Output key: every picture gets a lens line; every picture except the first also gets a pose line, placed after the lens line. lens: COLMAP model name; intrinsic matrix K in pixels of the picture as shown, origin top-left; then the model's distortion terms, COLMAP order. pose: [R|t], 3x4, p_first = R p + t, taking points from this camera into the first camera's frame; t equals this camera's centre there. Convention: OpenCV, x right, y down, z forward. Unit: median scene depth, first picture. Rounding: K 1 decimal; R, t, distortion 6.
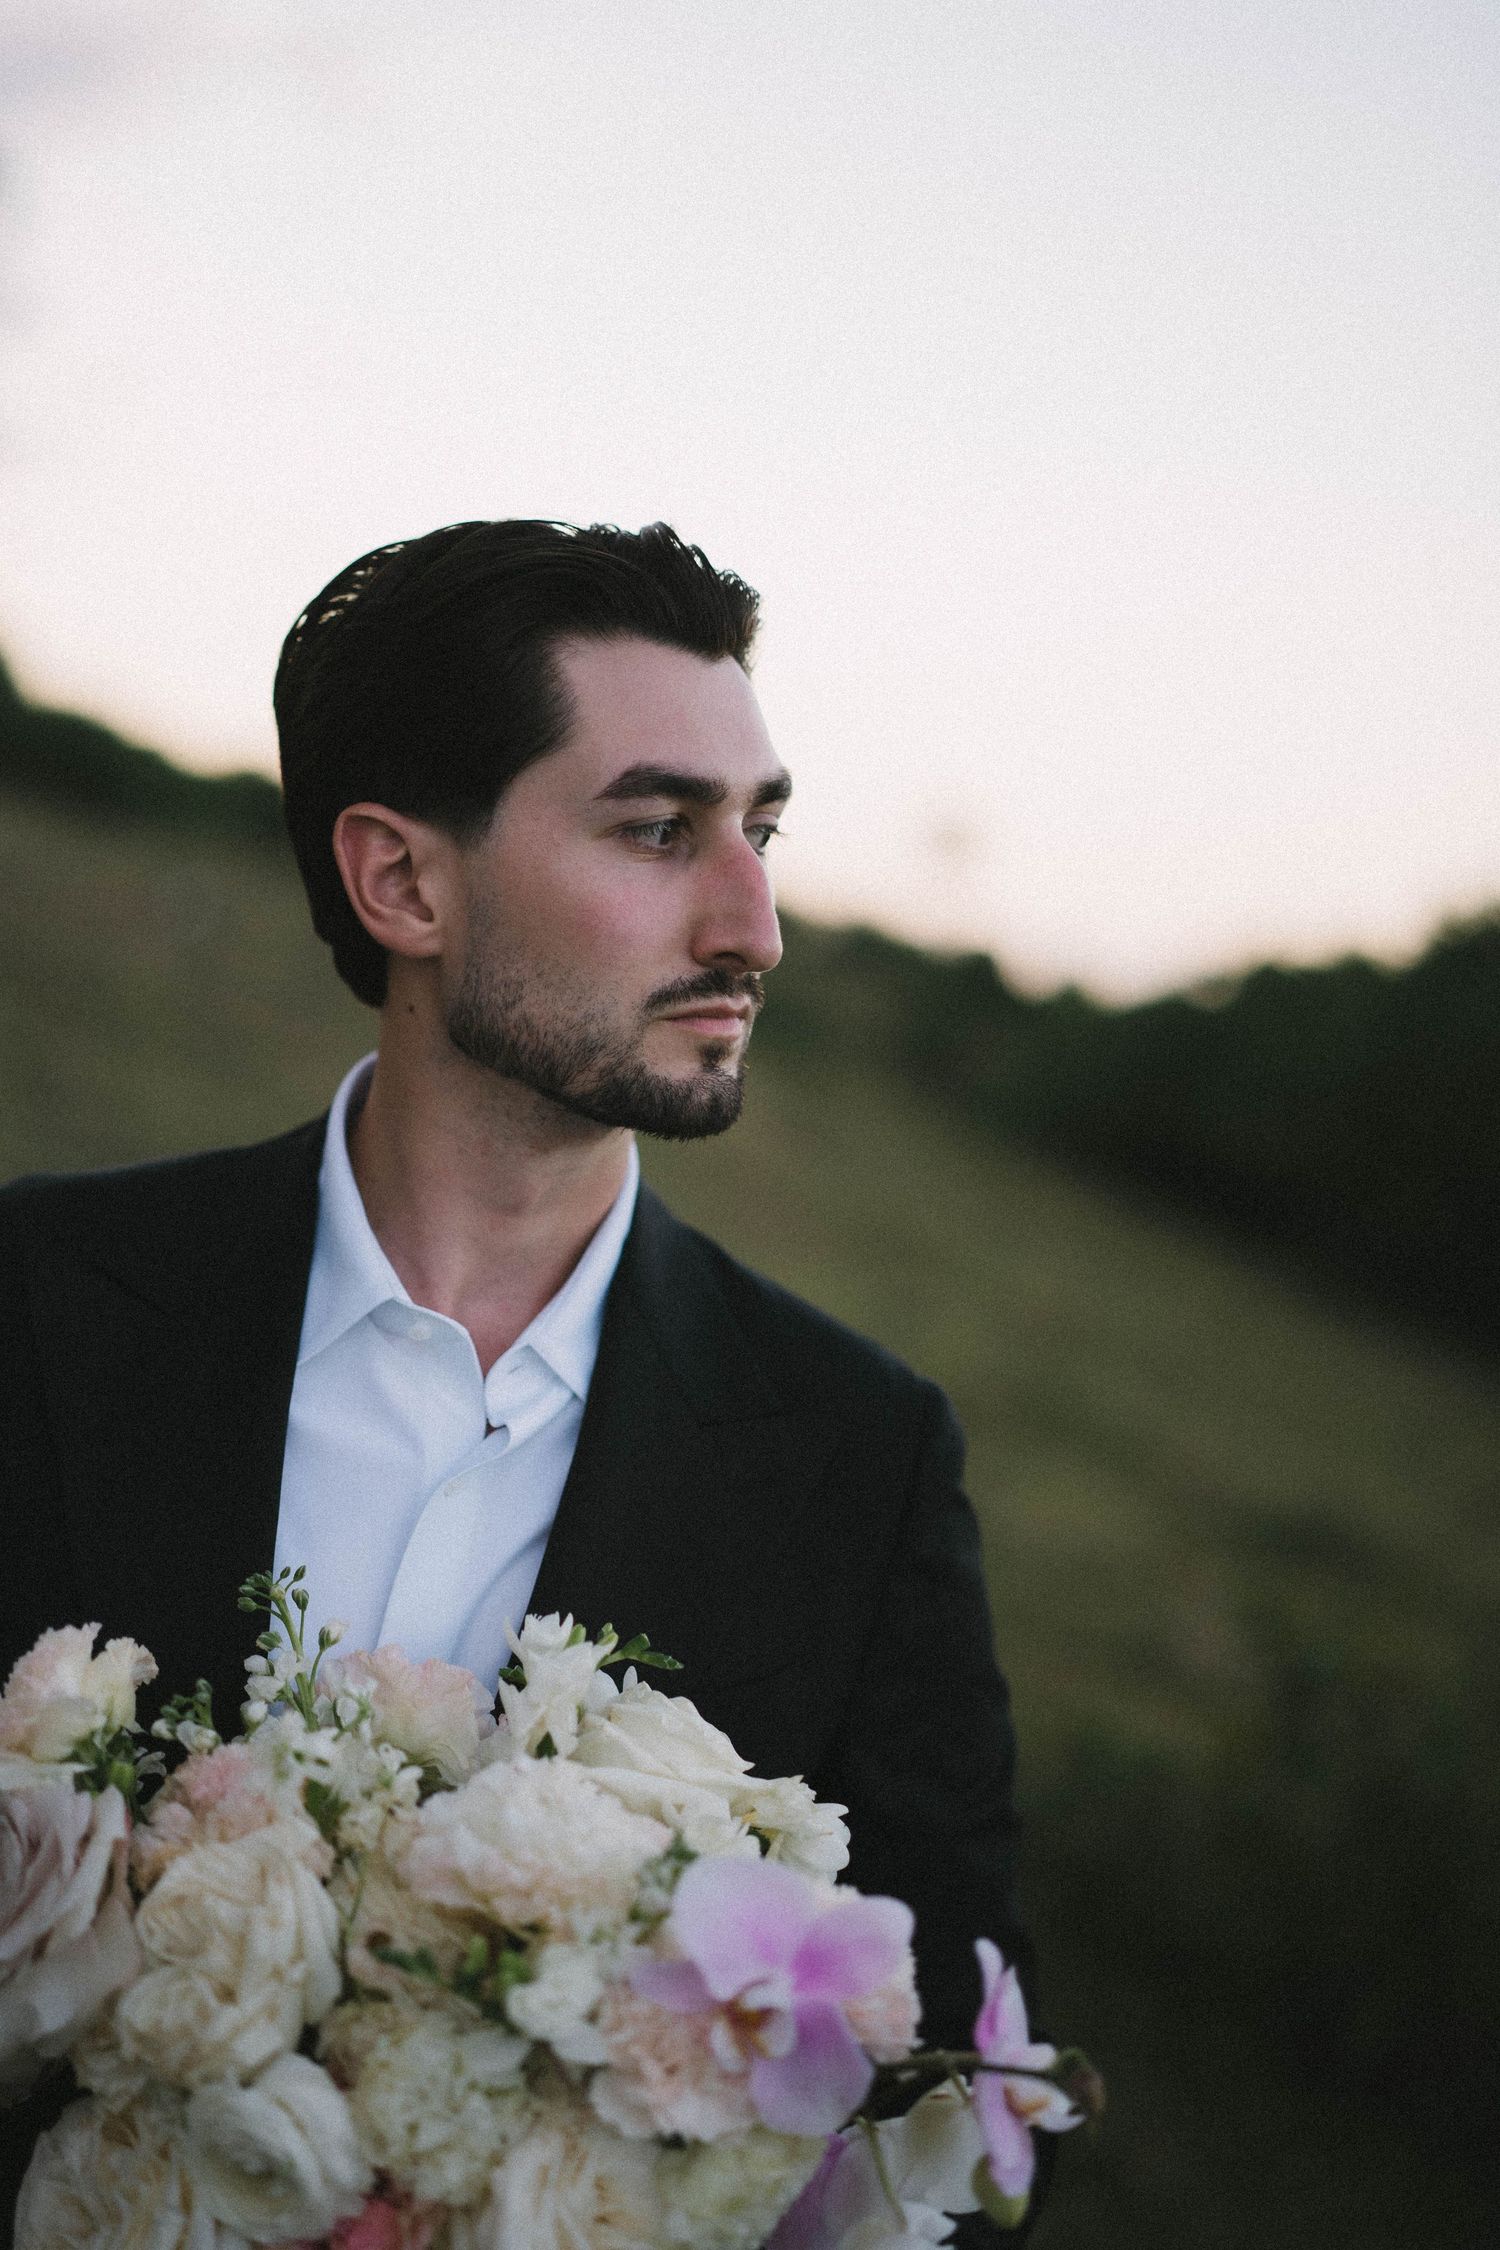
lens RADIAL K [[3256.0, 0, 750.0], [0, 3256.0, 1125.0], [0, 0, 1]] dist [-0.699039, 2.152740]
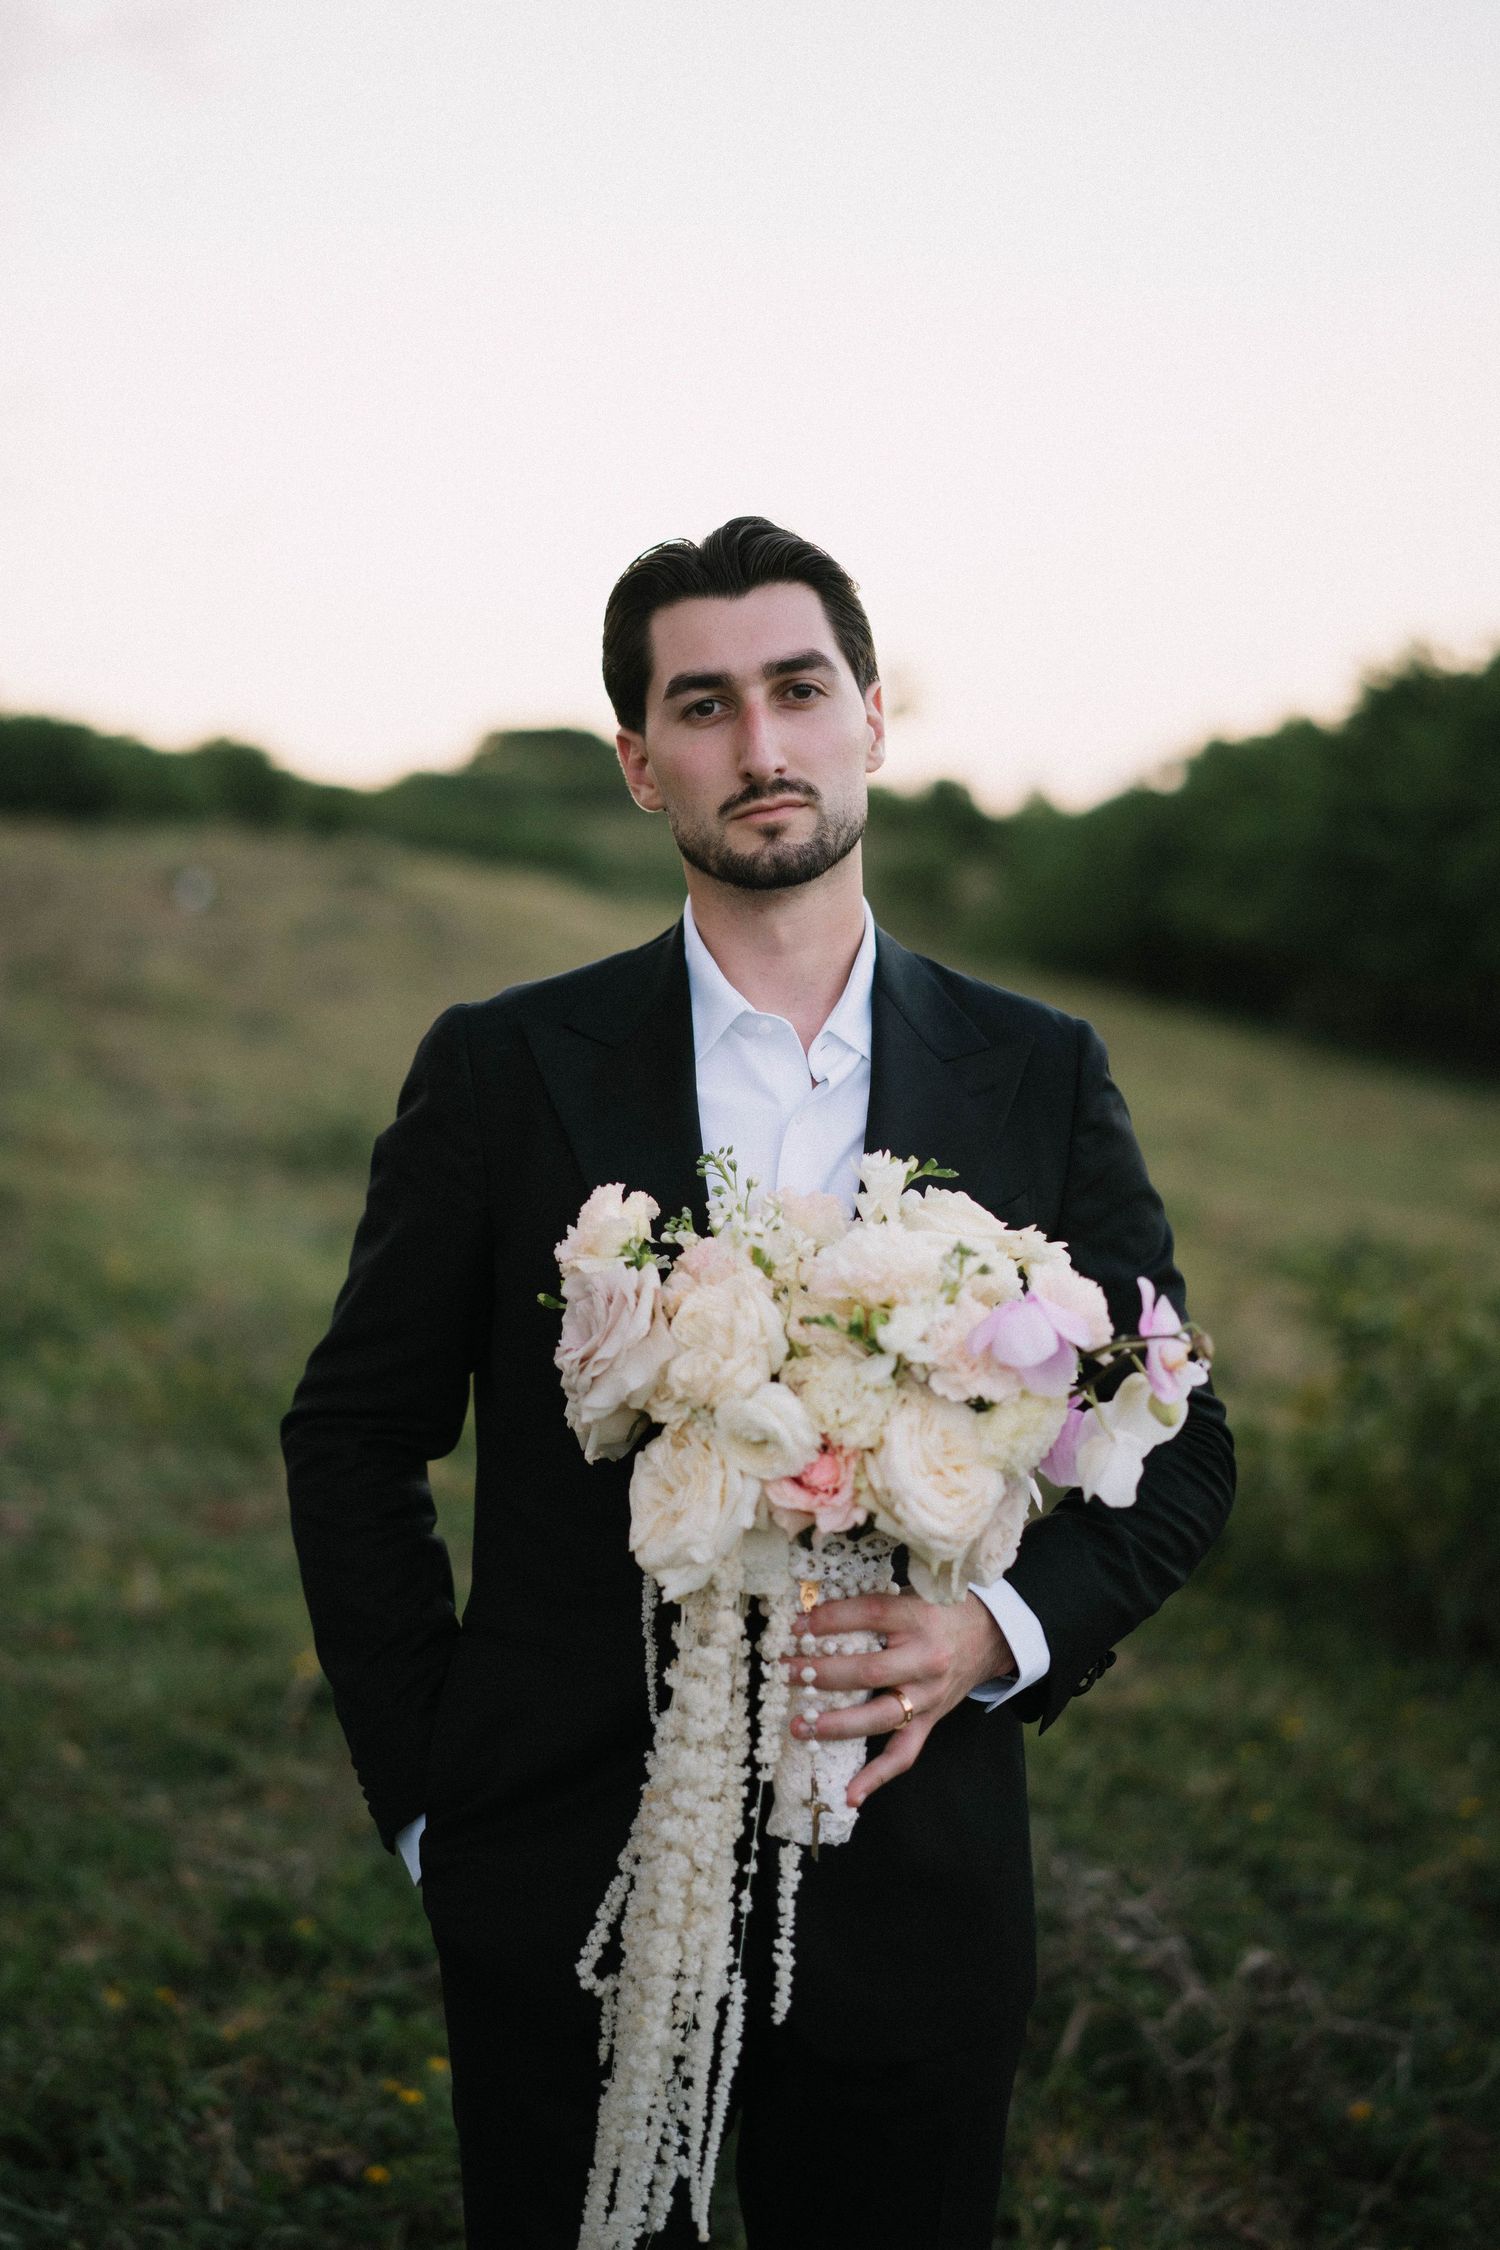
lens RADIAL K [[3267.8, 0, 750.0], [0, 3267.8, 1125.0], [0, 0, 1]] dist [0.014849, -0.019713]
pose [[0.982727, -0.153442, -0.103457, 0.065217], [0.158793, 0.986259, 0.045587, 0.055498], [0.095040, -0.061227, 0.993589, -0.897462]]
